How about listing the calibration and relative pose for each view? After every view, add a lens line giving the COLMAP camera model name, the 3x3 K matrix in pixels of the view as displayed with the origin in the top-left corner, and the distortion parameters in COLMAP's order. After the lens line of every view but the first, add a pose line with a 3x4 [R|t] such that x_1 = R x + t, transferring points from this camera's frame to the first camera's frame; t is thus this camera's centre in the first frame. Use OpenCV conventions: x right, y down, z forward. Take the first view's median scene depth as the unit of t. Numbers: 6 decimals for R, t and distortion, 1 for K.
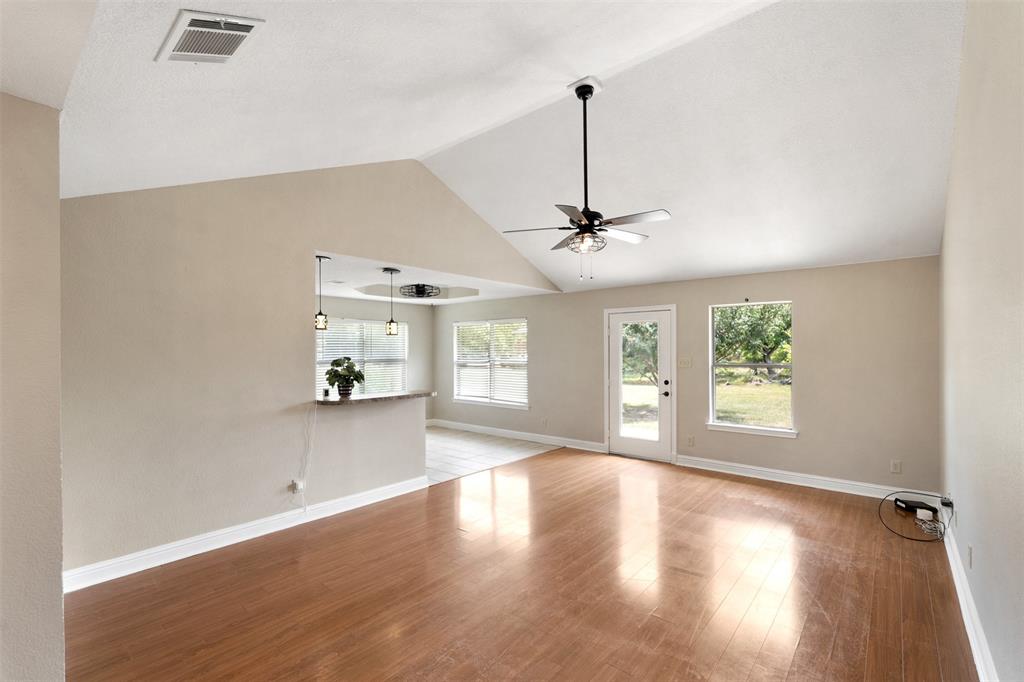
lens RADIAL K [[453.7, 0, 512.3], [0, 453.7, 347.4], [0, 0, 1]] dist [0.000470, 0.000124]
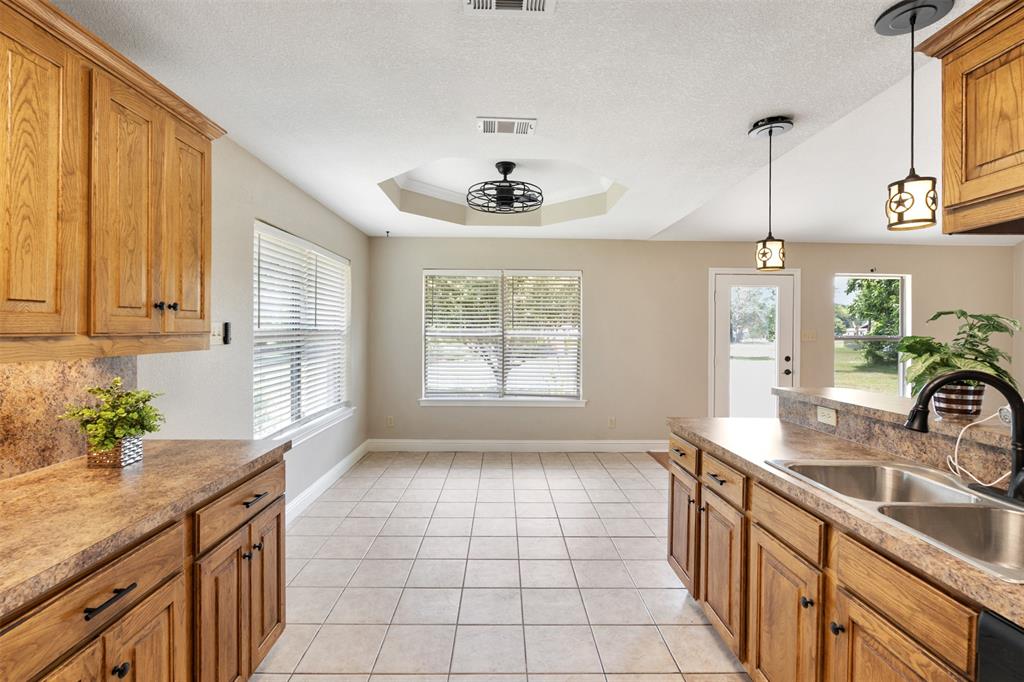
lens RADIAL K [[453.7, 0, 507.5], [0, 453.7, 335.6], [0, 0, 1]] dist [0.000470, 0.000124]
pose [[0.740921, 0.001418, 0.671590, -0.648725], [-0.015286, 0.999774, 0.014754, 0.029231], [-0.671418, -0.021198, 0.740776, 0.733210]]
